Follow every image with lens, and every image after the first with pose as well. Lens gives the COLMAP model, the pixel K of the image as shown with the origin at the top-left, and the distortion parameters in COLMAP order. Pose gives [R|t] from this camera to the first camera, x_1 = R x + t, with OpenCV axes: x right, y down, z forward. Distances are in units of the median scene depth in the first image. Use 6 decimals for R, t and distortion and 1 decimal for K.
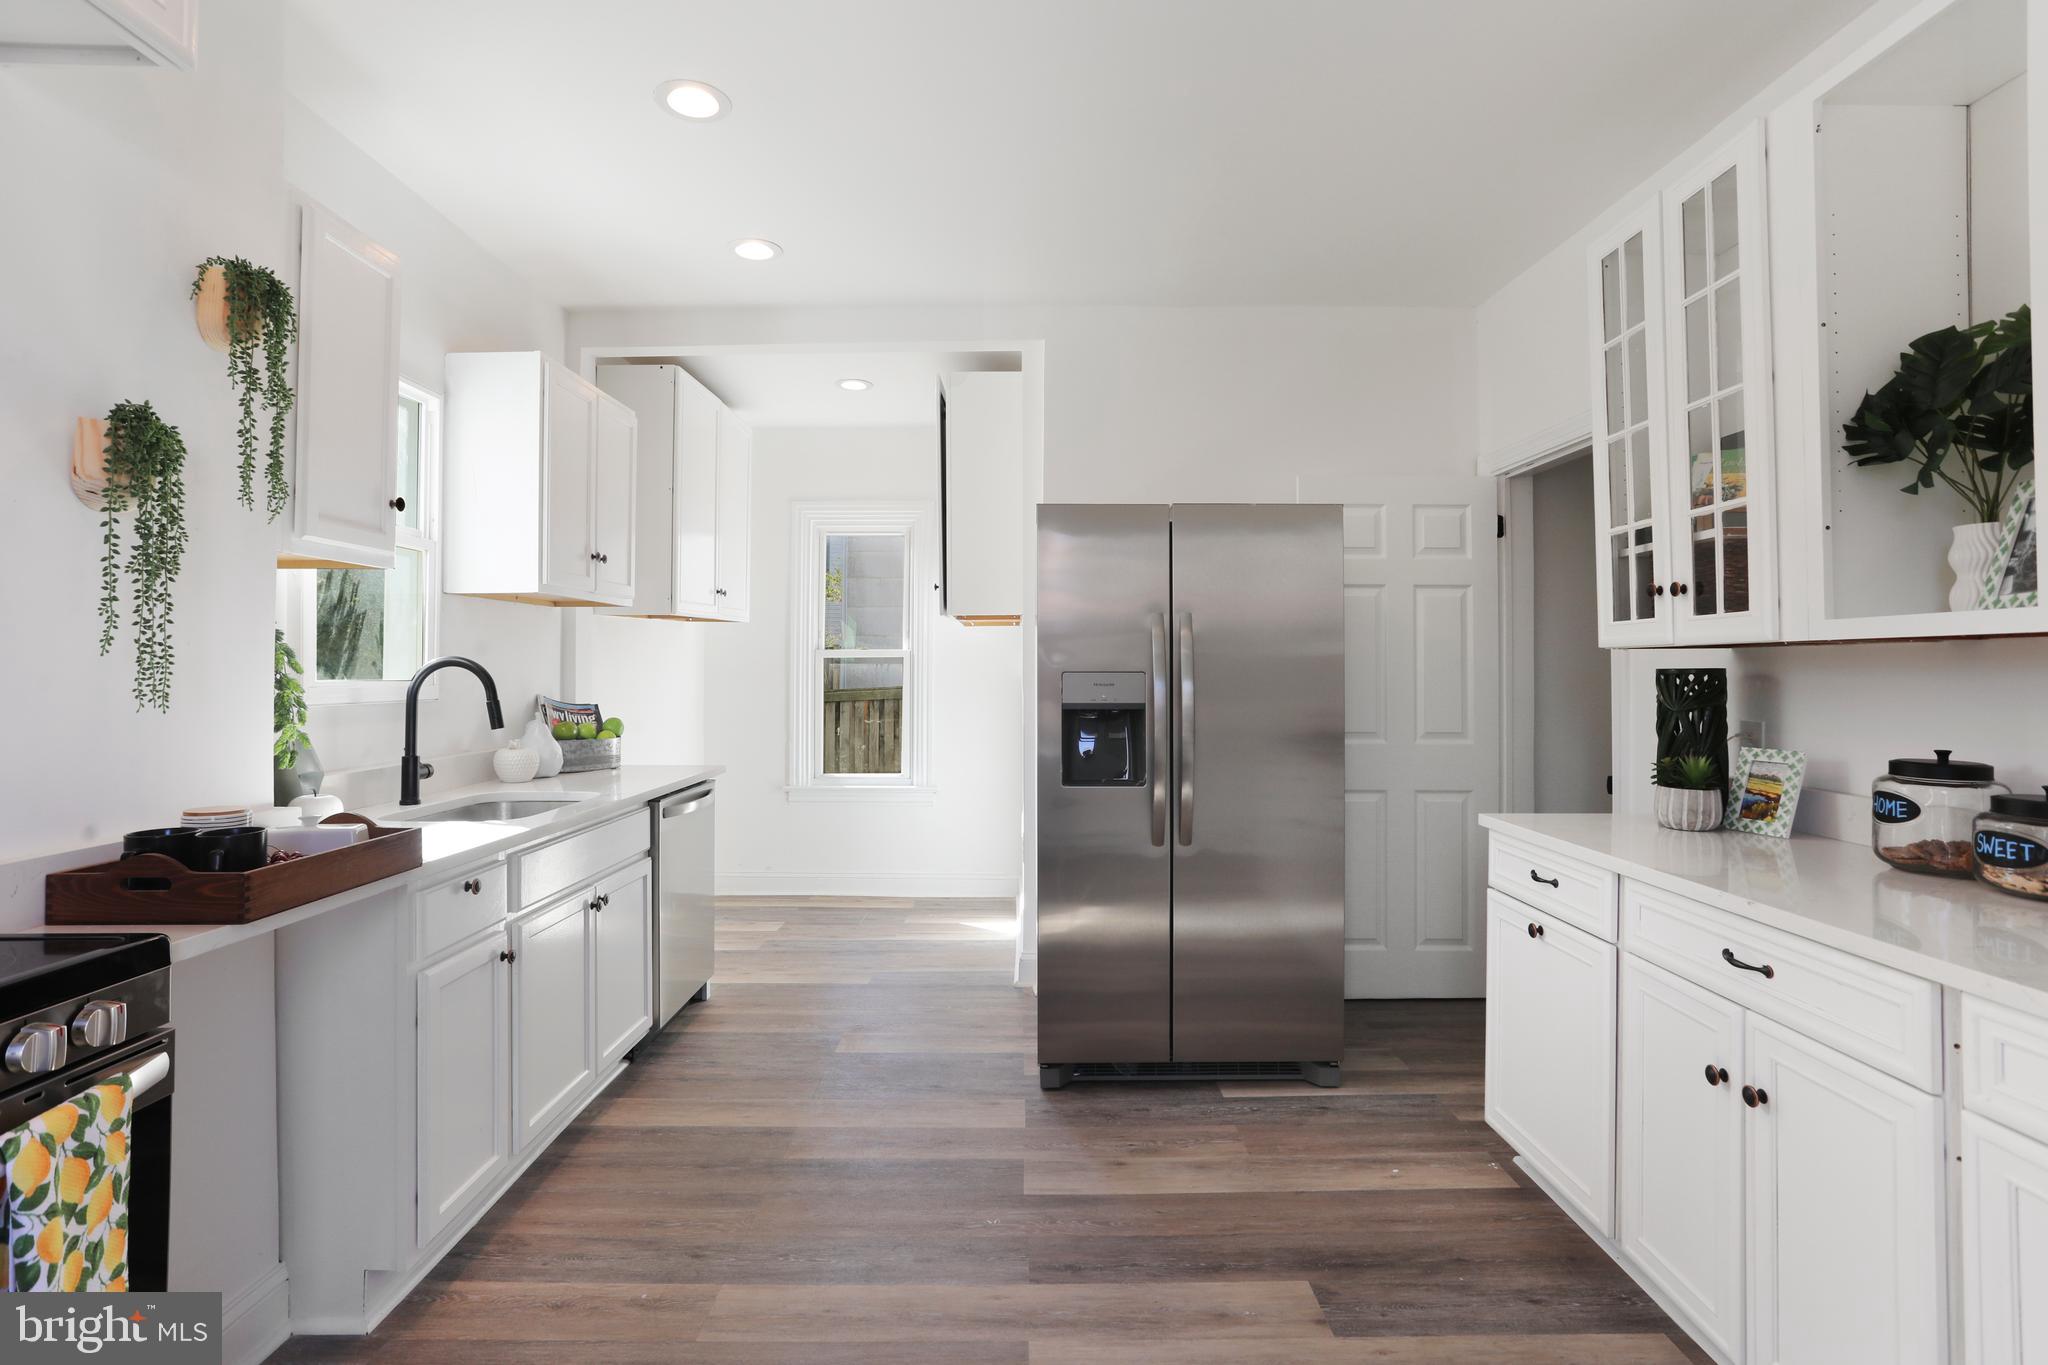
lens RADIAL K [[1008.8, 0, 1026.9], [0, 1008.8, 628.3], [0, 0, 1]] dist [-0.055215, 0.031618]
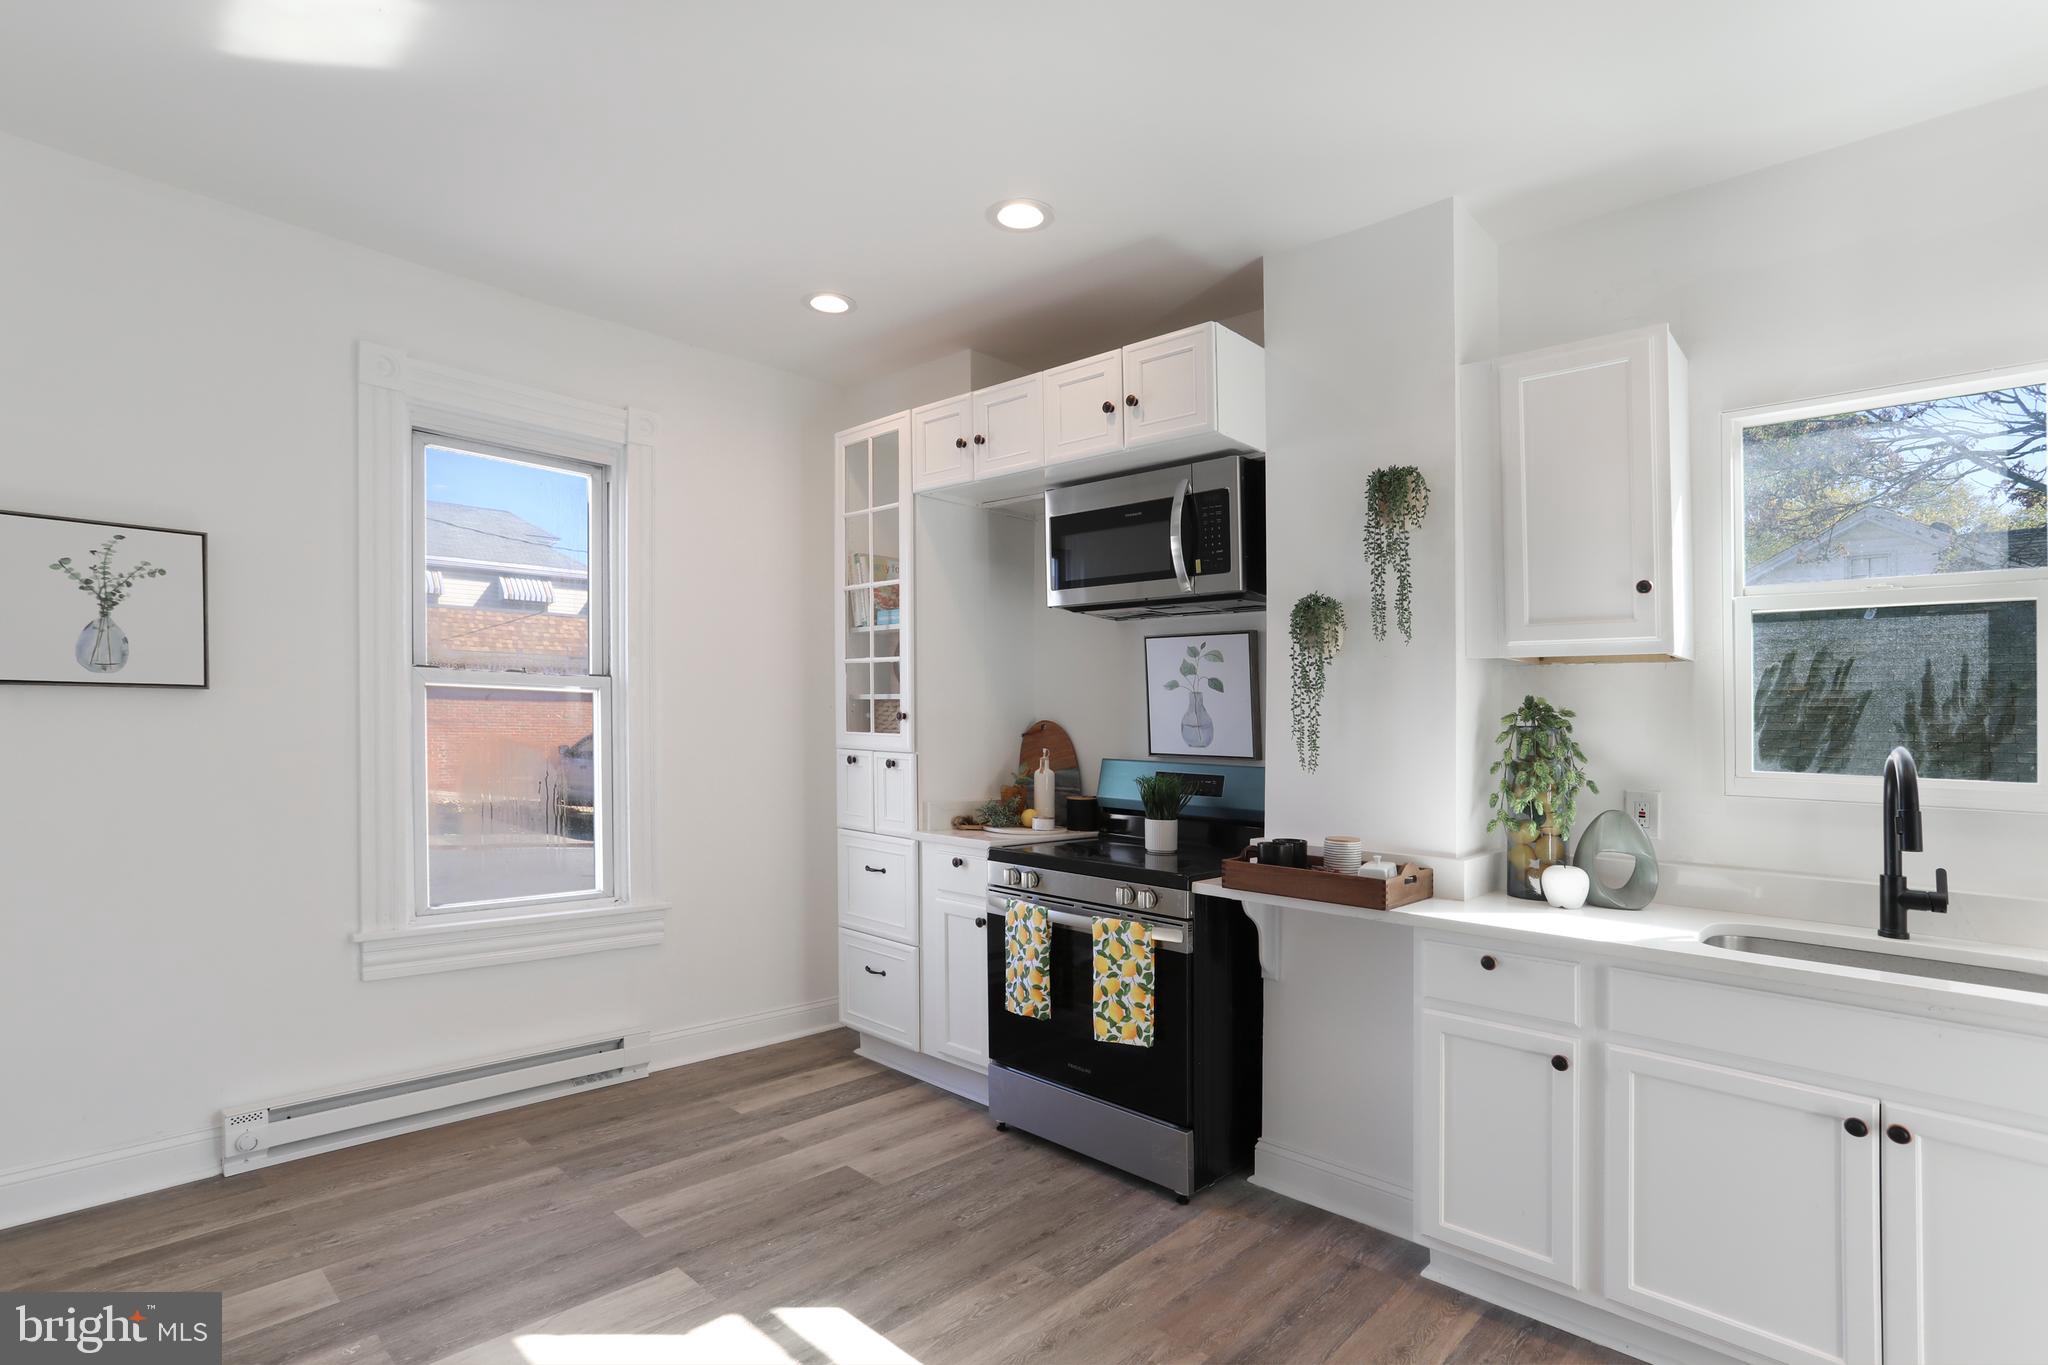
lens RADIAL K [[1017.7, 0, 1015.7], [0, 1017.7, 694.4], [0, 0, 1]] dist [-0.050590, 0.031010]
pose [[-0.683772, -0.035375, -0.728838, 0.484117], [0.007301, 0.998443, -0.055310, 0.028002], [0.729659, -0.043140, -0.682449, 1.166104]]
